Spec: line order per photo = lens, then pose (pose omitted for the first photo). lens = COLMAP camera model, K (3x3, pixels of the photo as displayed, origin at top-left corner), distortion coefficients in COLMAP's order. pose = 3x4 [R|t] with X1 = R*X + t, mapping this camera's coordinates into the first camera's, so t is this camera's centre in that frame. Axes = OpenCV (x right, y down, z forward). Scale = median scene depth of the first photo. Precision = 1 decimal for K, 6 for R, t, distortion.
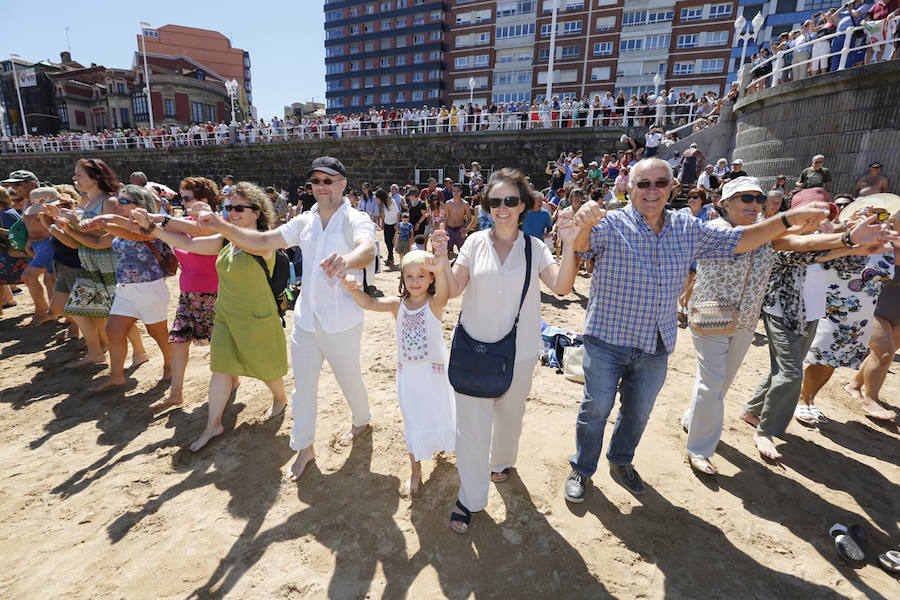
lens RADIAL K [[404.6, 0, 445.9], [0, 404.6, 298.7], [0, 0, 1]] dist [-0.041122, 0.011656]
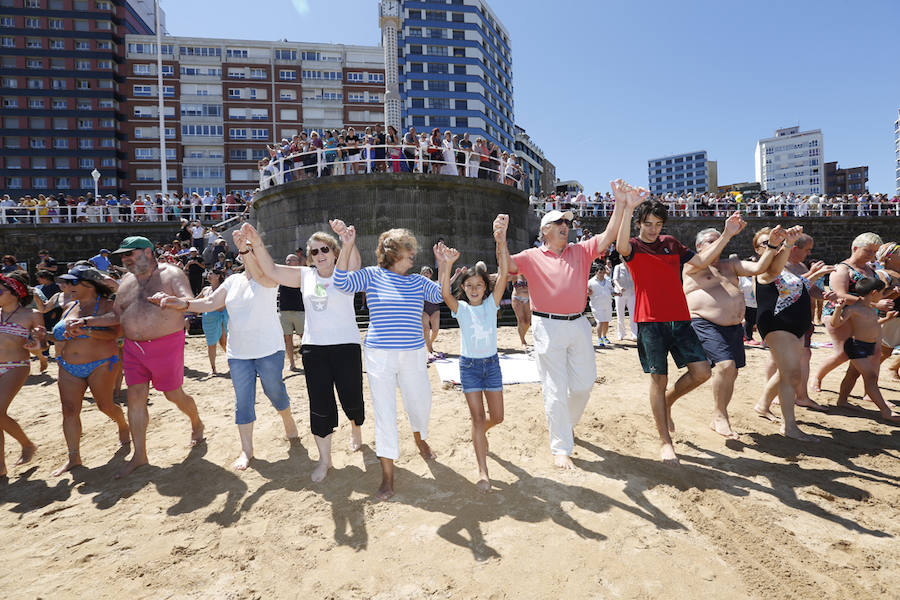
lens RADIAL K [[404.6, 0, 445.9], [0, 404.6, 298.7], [0, 0, 1]] dist [-0.041122, 0.011656]
pose [[0.837391, -0.073402, 0.541653, 0.123931], [0.186406, 0.969888, -0.156749, 0.025260], [-0.513837, 0.232227, 0.825858, -0.068886]]
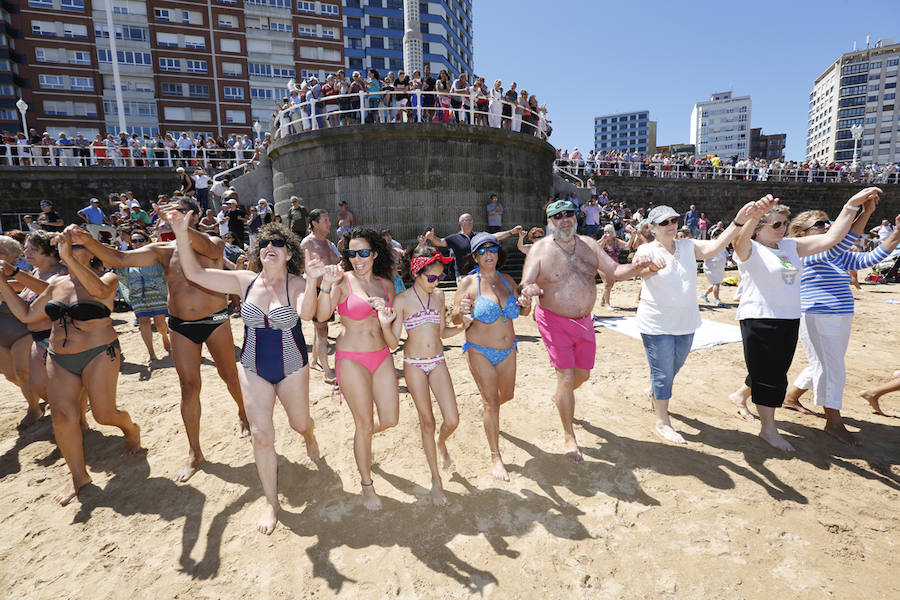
lens RADIAL K [[404.6, 0, 445.9], [0, 404.6, 298.7], [0, 0, 1]] dist [-0.041122, 0.011656]
pose [[0.749598, -0.145342, 0.645739, 0.074288], [0.205574, 0.978468, -0.018407, 0.010113], [-0.629160, 0.146545, 0.763336, -0.030816]]
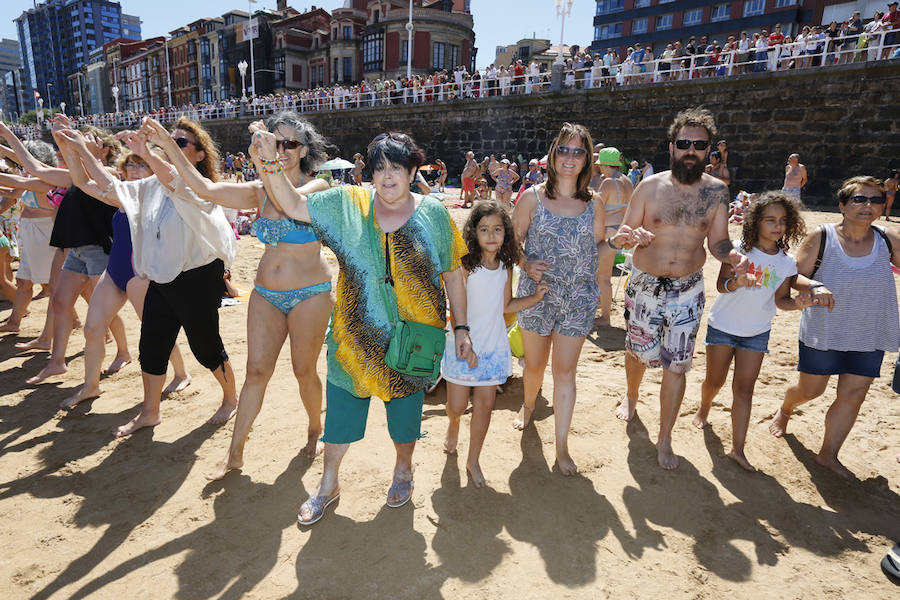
lens RADIAL K [[541.6, 0, 450.0], [0, 541.6, 300.0], [0, 0, 1]] dist [-0.040309, 0.042962]
pose [[0.930015, 0.084736, -0.357621, -0.217462], [-0.086164, 0.996209, 0.011970, -0.024901], [0.357280, 0.019682, 0.933790, 0.068926]]
